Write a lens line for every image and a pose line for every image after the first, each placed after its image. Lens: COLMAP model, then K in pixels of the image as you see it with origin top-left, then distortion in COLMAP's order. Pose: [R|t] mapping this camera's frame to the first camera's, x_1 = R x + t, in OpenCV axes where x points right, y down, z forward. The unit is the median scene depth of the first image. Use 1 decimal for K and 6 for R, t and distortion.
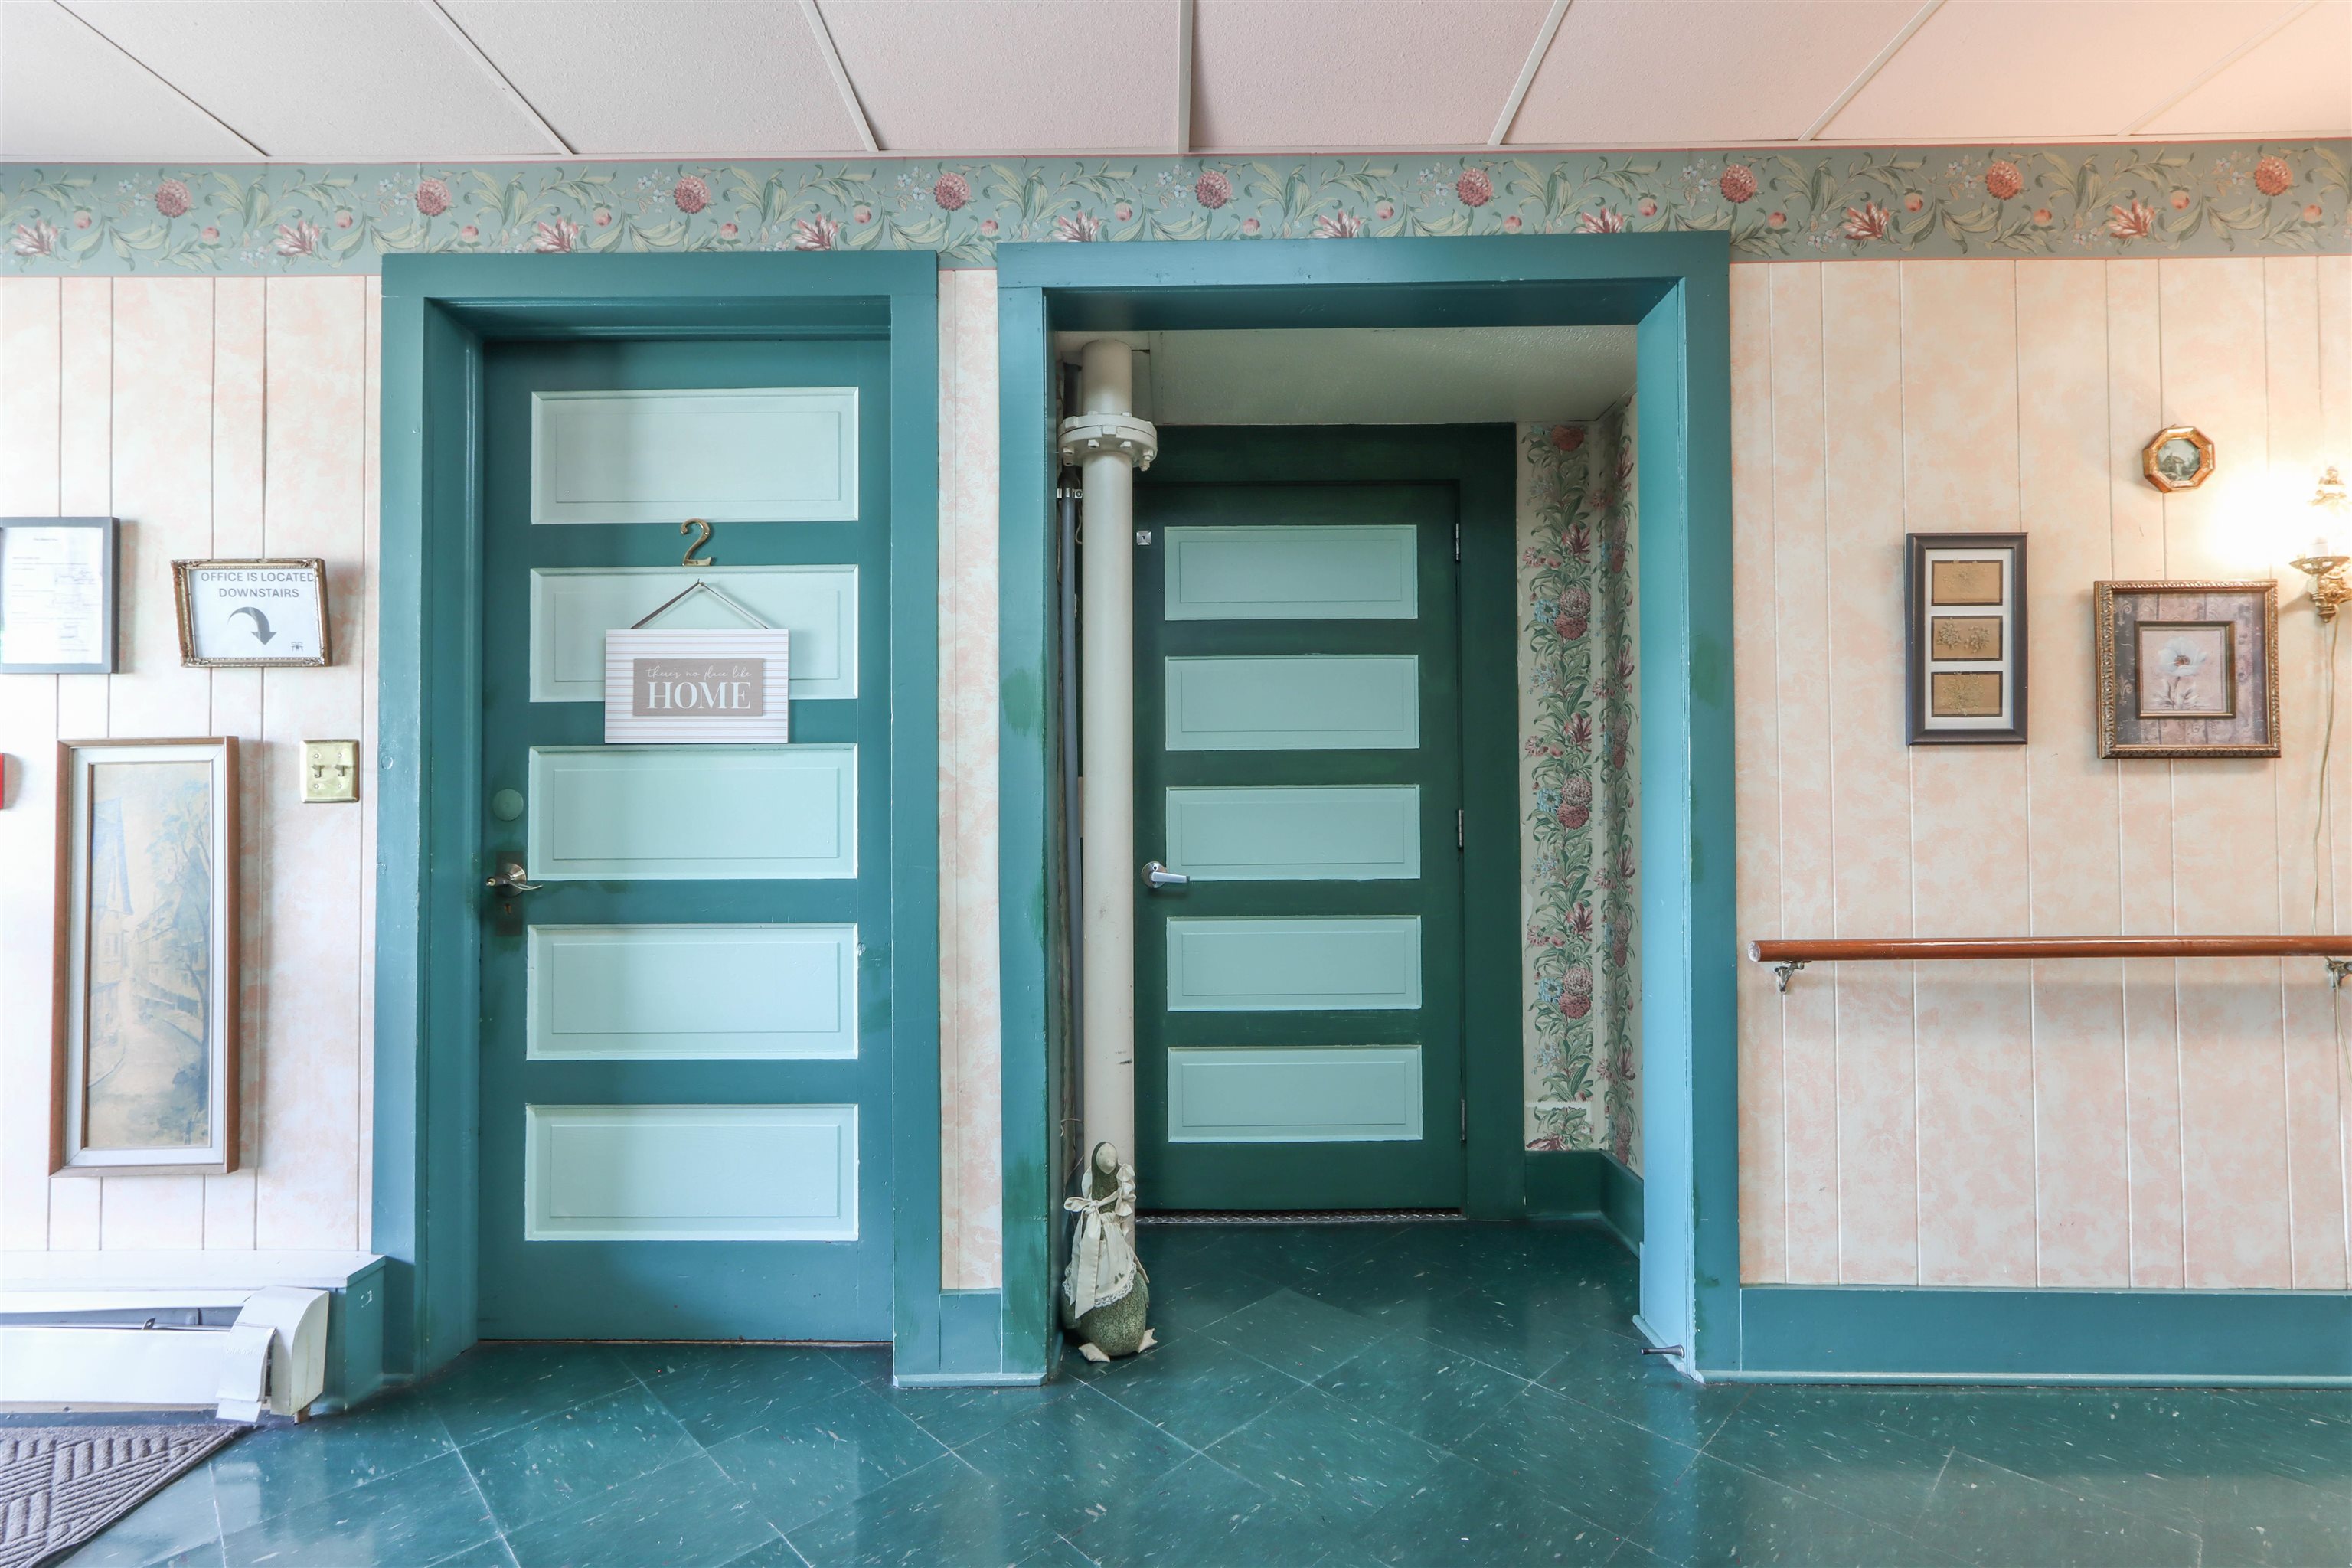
lens RADIAL K [[1077.9, 0, 1161.7], [0, 1077.9, 787.2], [0, 0, 1]] dist [-0.001676, 0.003948]
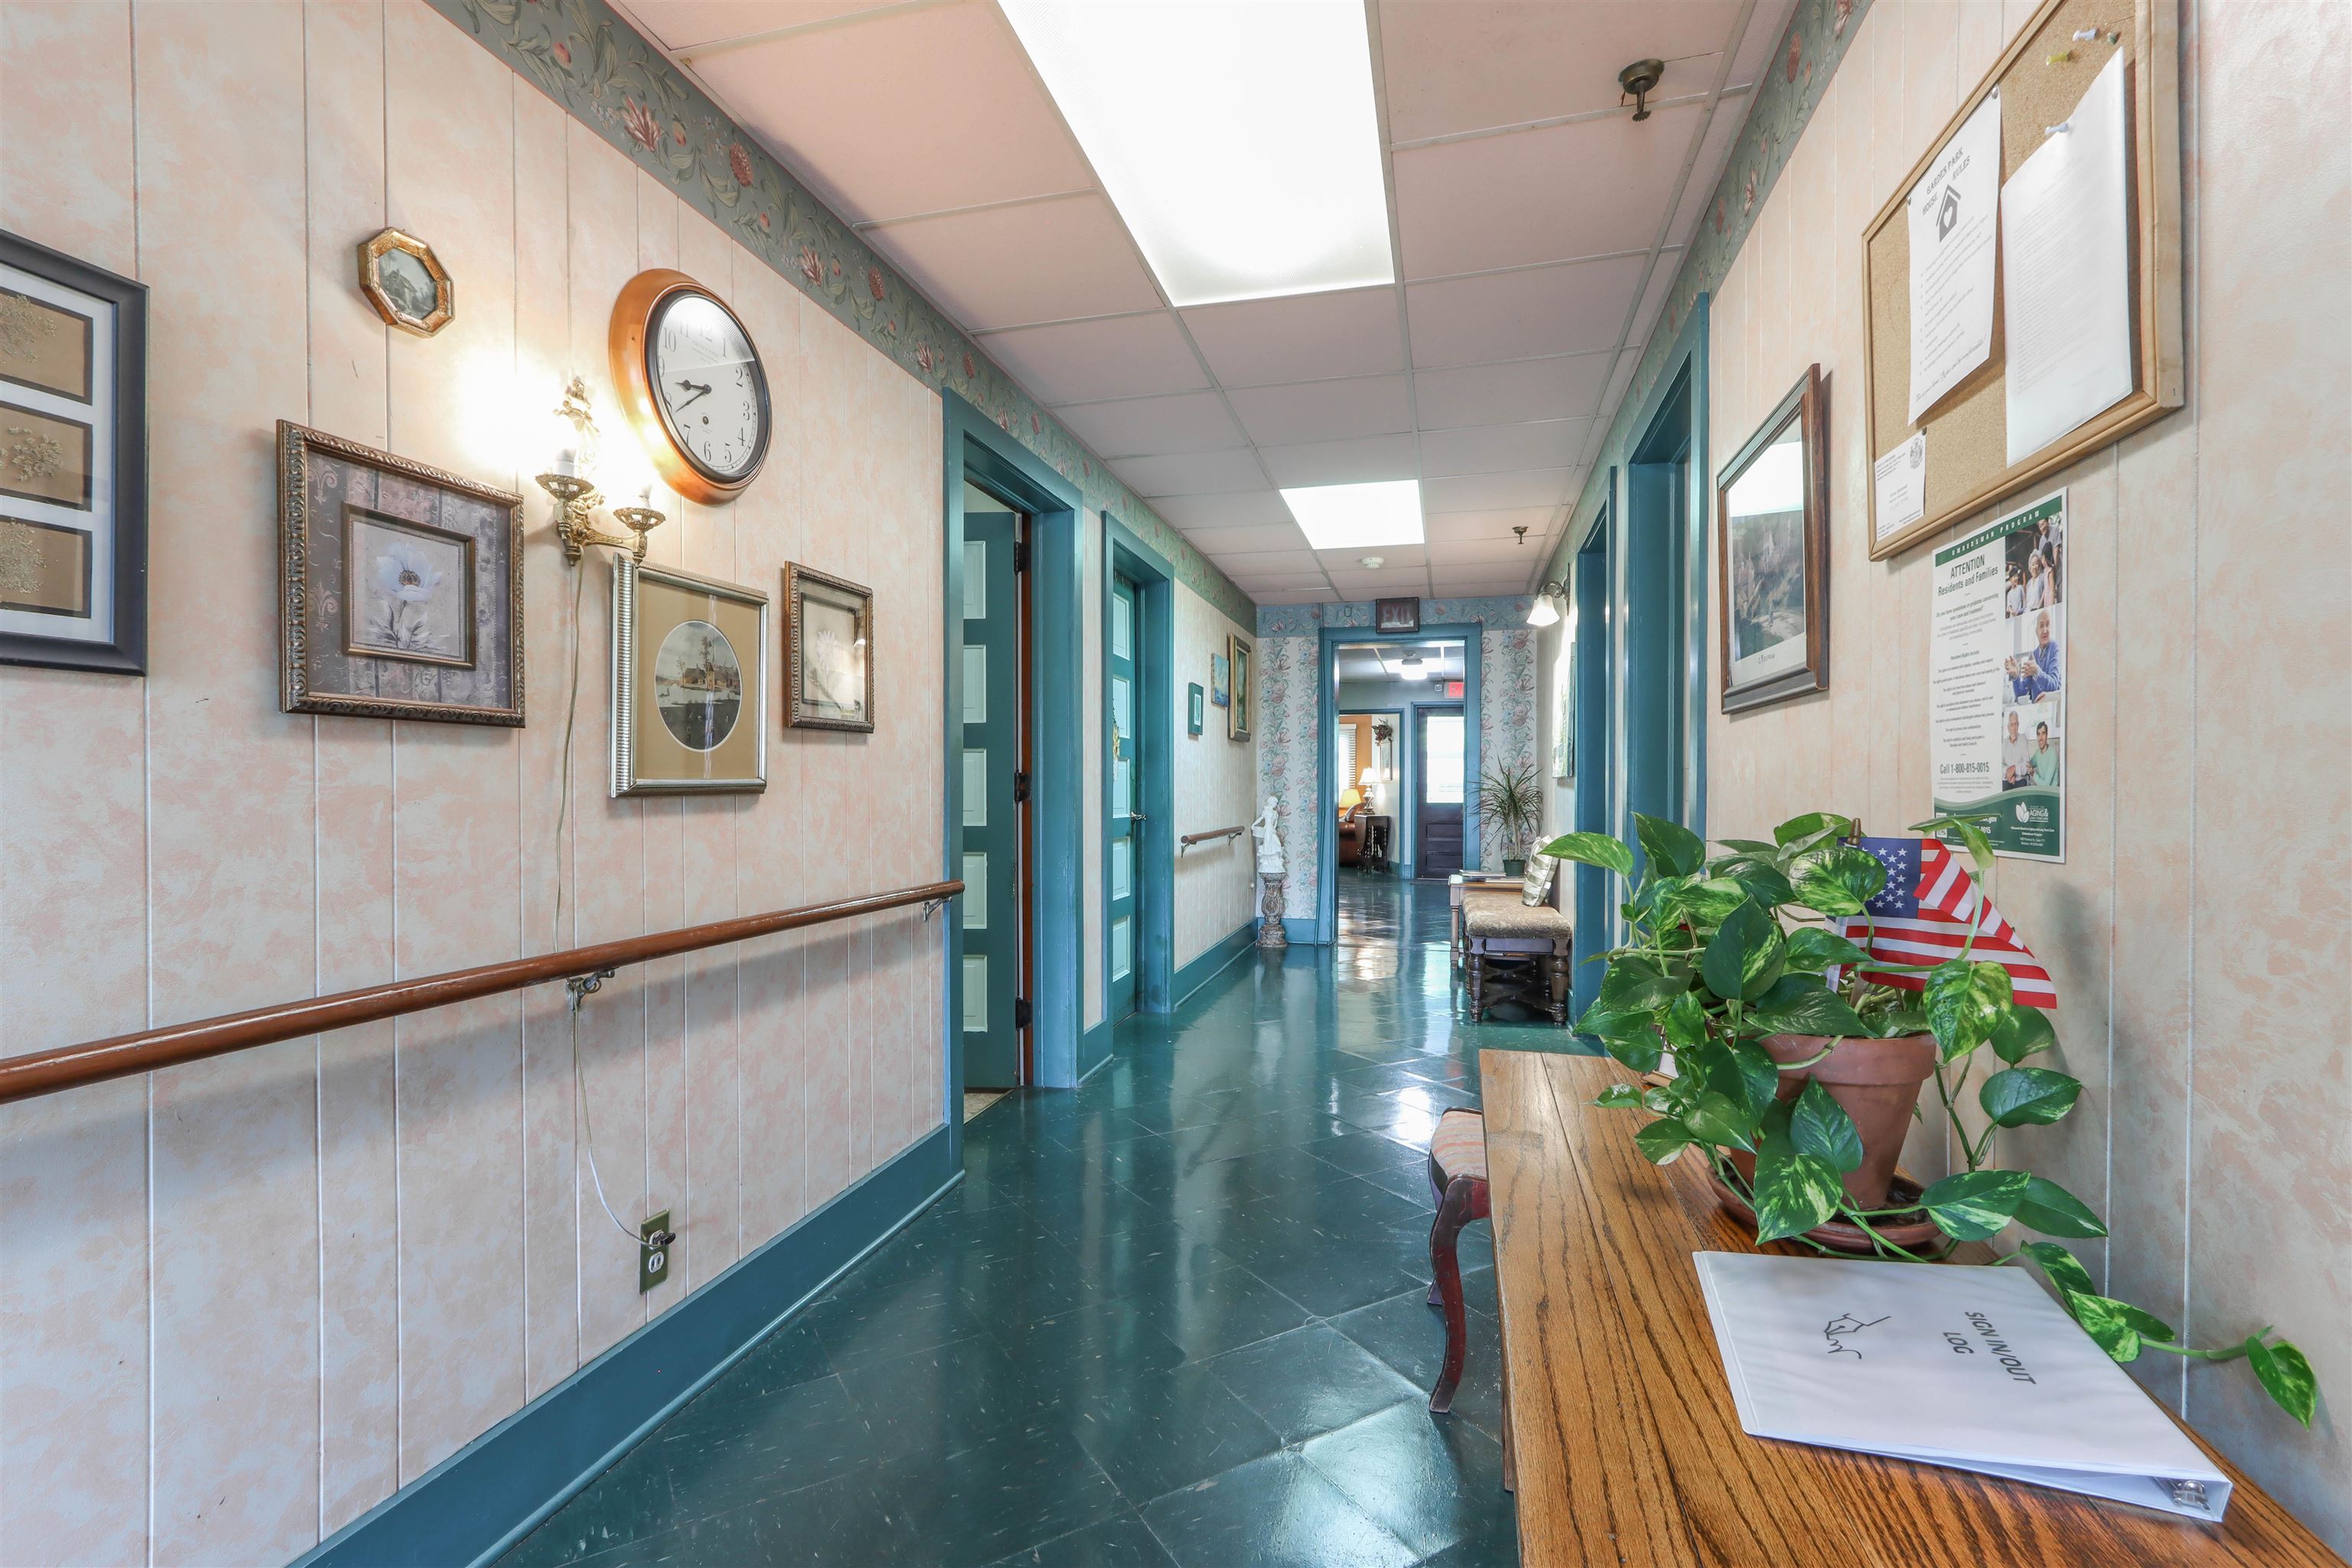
lens RADIAL K [[1077.9, 0, 1166.4], [0, 1077.9, 789.0], [0, 0, 1]] dist [-0.001676, 0.003948]
pose [[0.246402, 0.003970, 0.969159, 0.399683], [-0.011931, 0.999928, -0.001062, 0.011911], [-0.969094, -0.011301, 0.246432, 0.363026]]
